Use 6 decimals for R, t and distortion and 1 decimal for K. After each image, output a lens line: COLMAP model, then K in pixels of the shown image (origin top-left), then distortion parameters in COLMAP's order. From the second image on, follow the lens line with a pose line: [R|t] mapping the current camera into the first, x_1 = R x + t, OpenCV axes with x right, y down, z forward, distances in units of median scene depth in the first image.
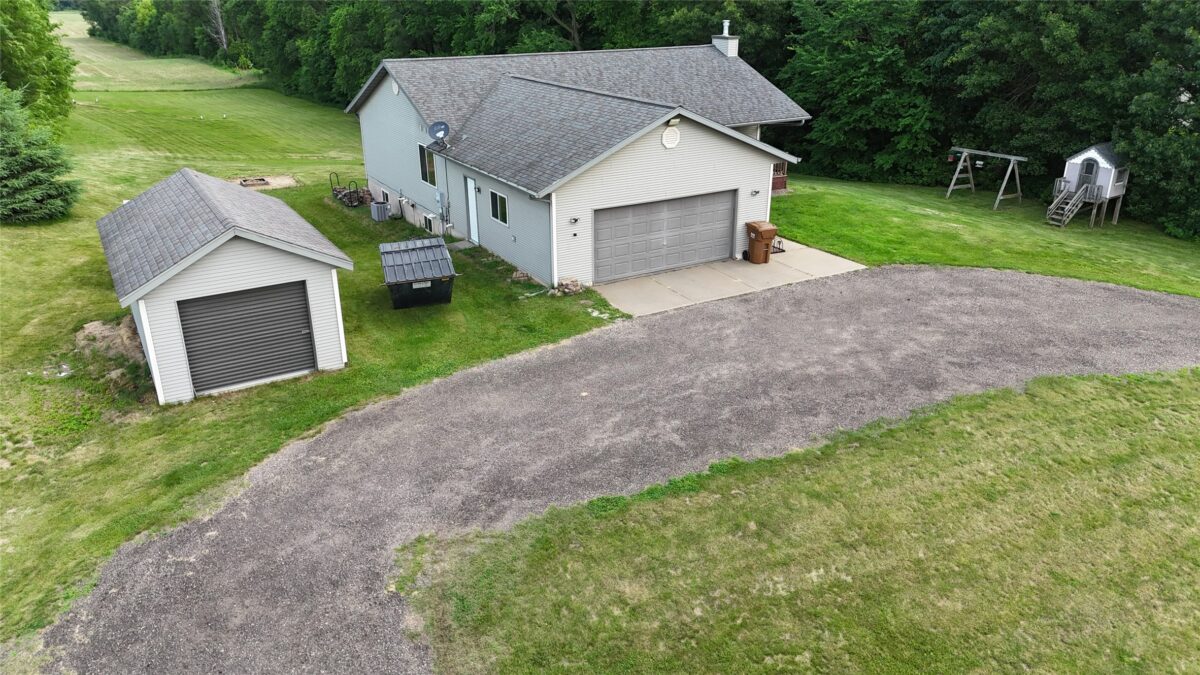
lens RADIAL K [[888.5, 0, 600.0], [0, 888.5, 337.5], [0, 0, 1]] dist [0.081352, -0.088714]
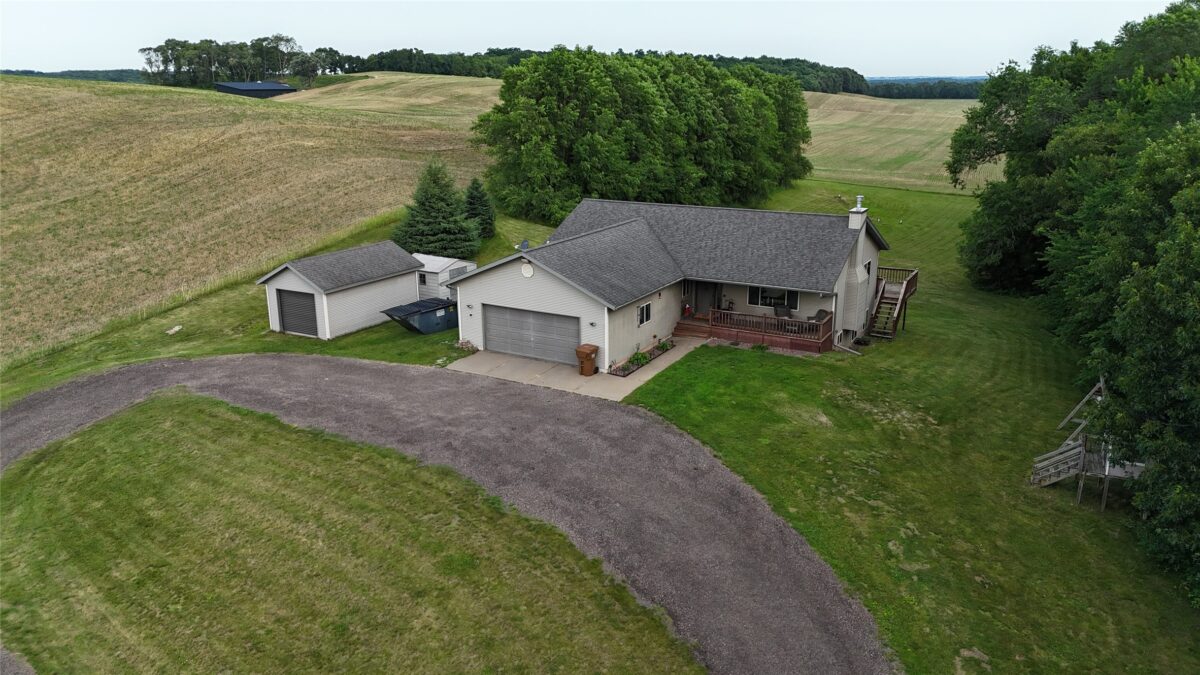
lens RADIAL K [[884.5, 0, 600.0], [0, 884.5, 337.5], [0, 0, 1]] dist [0.134037, -0.284293]
pose [[0.498785, 0.243205, -0.831904, 1.511877], [-0.319403, 0.943850, 0.084427, -0.302244], [0.805726, 0.223602, 0.548459, 0.326242]]
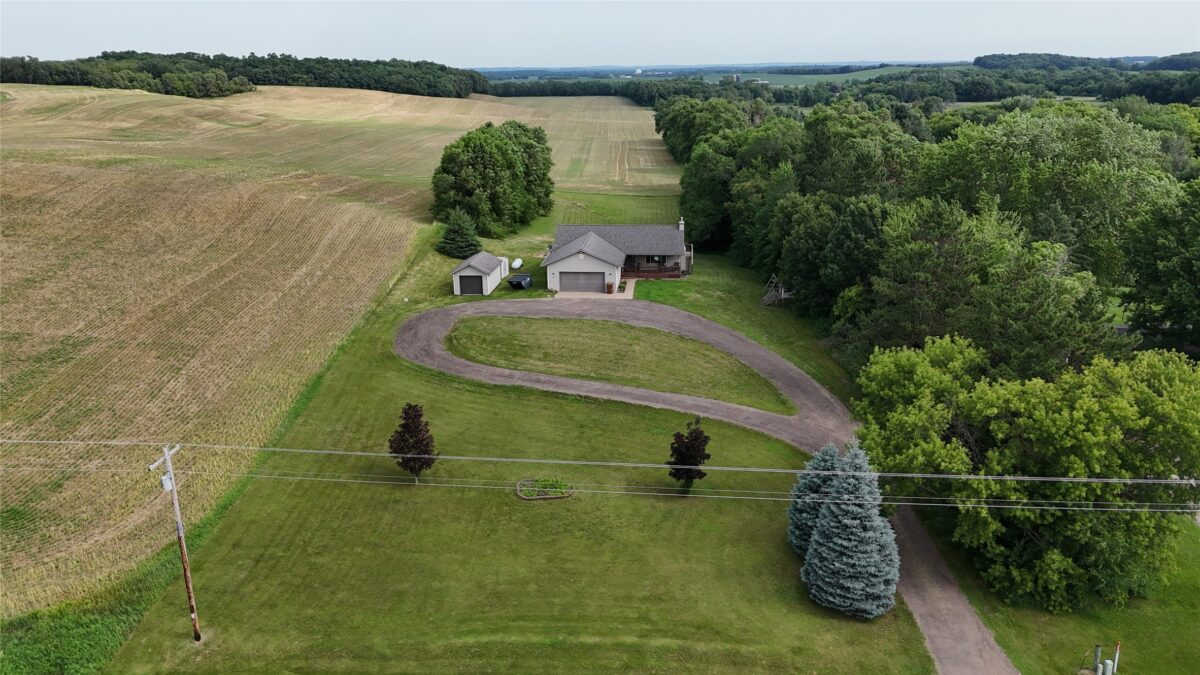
lens RADIAL K [[888.5, 0, 600.0], [0, 888.5, 337.5], [0, 0, 1]] dist [0.081352, -0.088714]
pose [[0.807895, 0.166980, -0.565175, 2.560011], [-0.211642, 0.977250, -0.013807, 0.168731], [0.550012, 0.130769, 0.824855, -2.248397]]
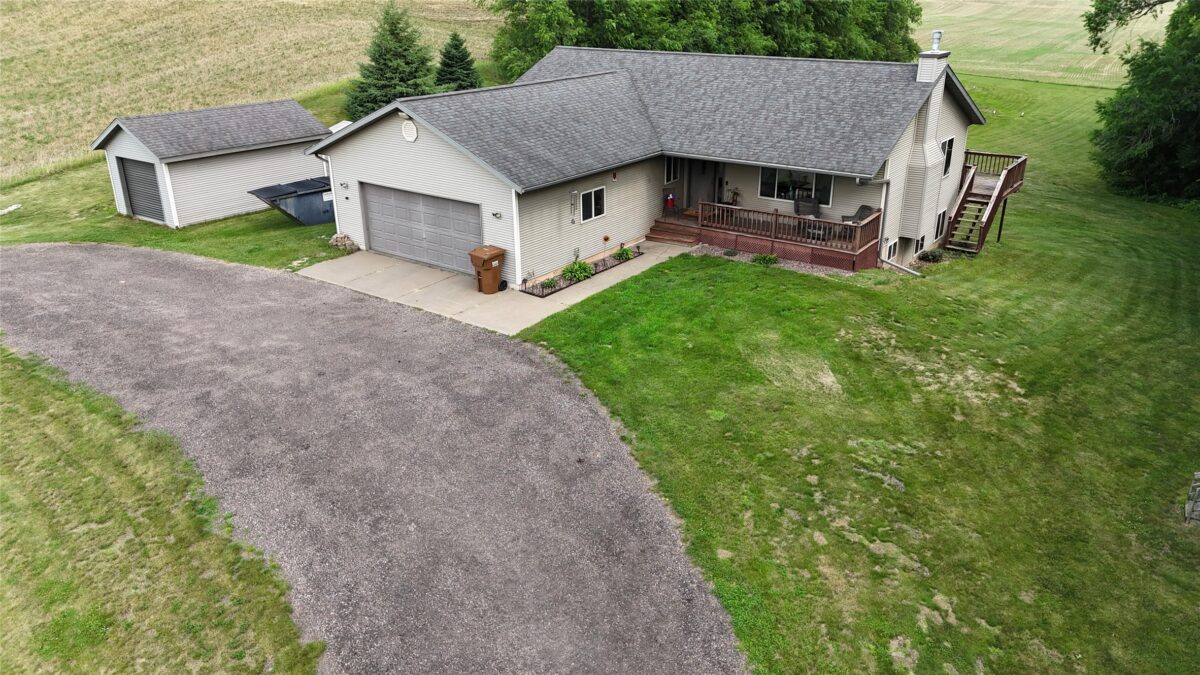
lens RADIAL K [[888.5, 0, 600.0], [0, 888.5, 337.5], [0, 0, 1]] dist [0.081352, -0.088714]
pose [[0.394220, 0.346280, -0.851282, 1.180958], [-0.338819, 0.915810, 0.215625, -0.322270], [0.854279, 0.203427, 0.478356, 0.801721]]
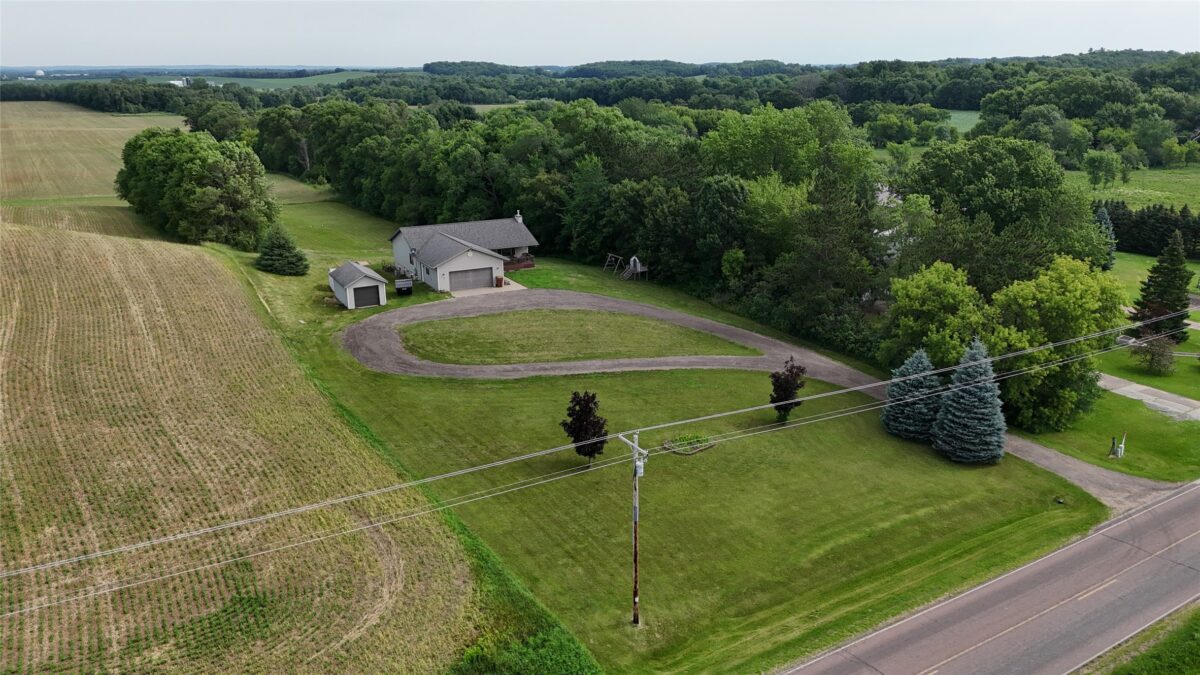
lens RADIAL K [[888.5, 0, 600.0], [0, 888.5, 337.5], [0, 0, 1]] dist [0.081352, -0.088714]
pose [[0.999234, 0.009989, -0.037835, 0.861563], [-0.013145, 0.996369, -0.084115, 0.498440], [0.036858, 0.084548, 0.995737, -3.060391]]
